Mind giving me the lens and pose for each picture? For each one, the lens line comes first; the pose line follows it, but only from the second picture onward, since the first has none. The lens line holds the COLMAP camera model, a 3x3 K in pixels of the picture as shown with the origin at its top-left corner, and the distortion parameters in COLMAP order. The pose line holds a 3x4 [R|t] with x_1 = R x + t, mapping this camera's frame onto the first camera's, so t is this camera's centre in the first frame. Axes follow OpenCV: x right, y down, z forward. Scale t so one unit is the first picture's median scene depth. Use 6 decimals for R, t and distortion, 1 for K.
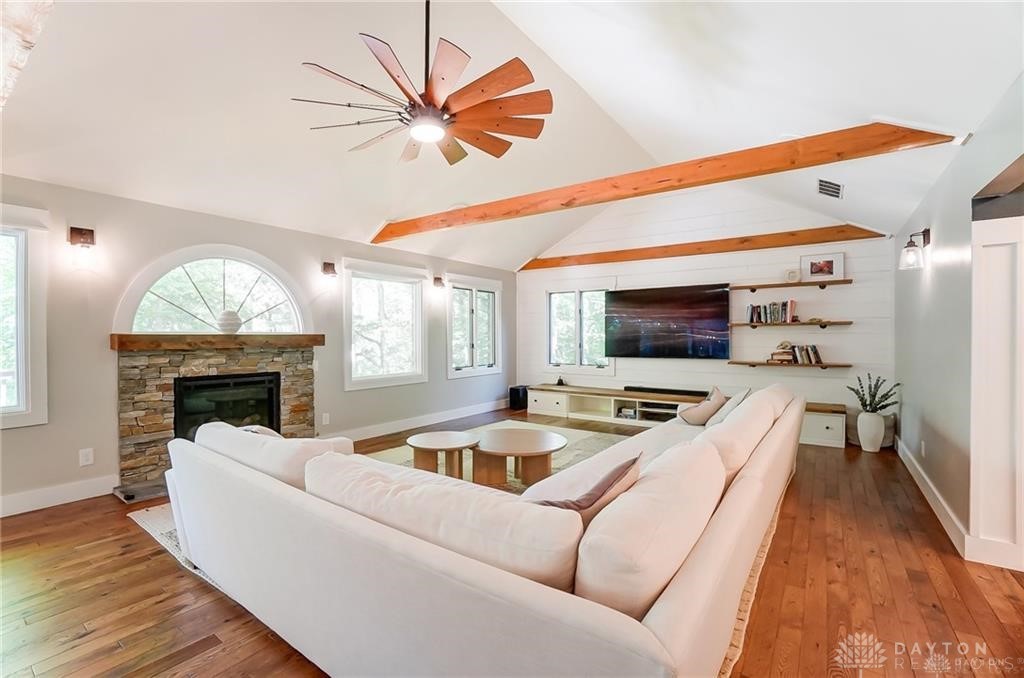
lens RADIAL K [[443.1, 0, 514.7], [0, 443.1, 337.7], [0, 0, 1]] dist [-0.001544, -0.000069]
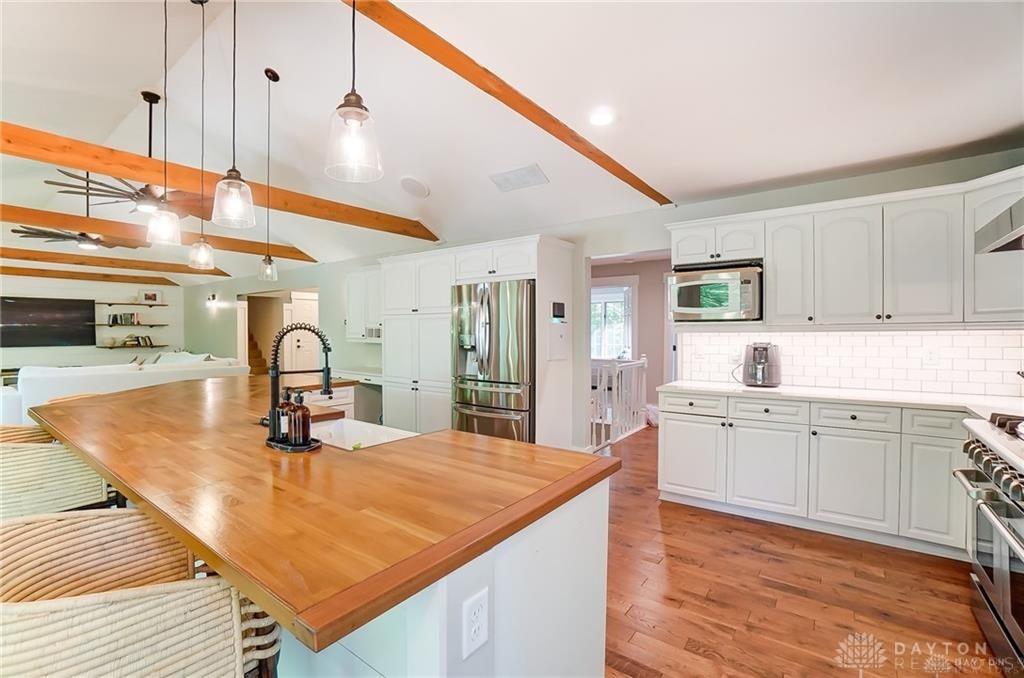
lens RADIAL K [[443.1, 0, 515.2], [0, 443.1, 337.5], [0, 0, 1]] dist [-0.001544, -0.000069]
pose [[0.027024, -0.005611, 0.999619, -1.225824], [0.000849, 0.999984, 0.005590, 0.012459], [-0.999634, 0.000698, 0.027029, -0.670867]]
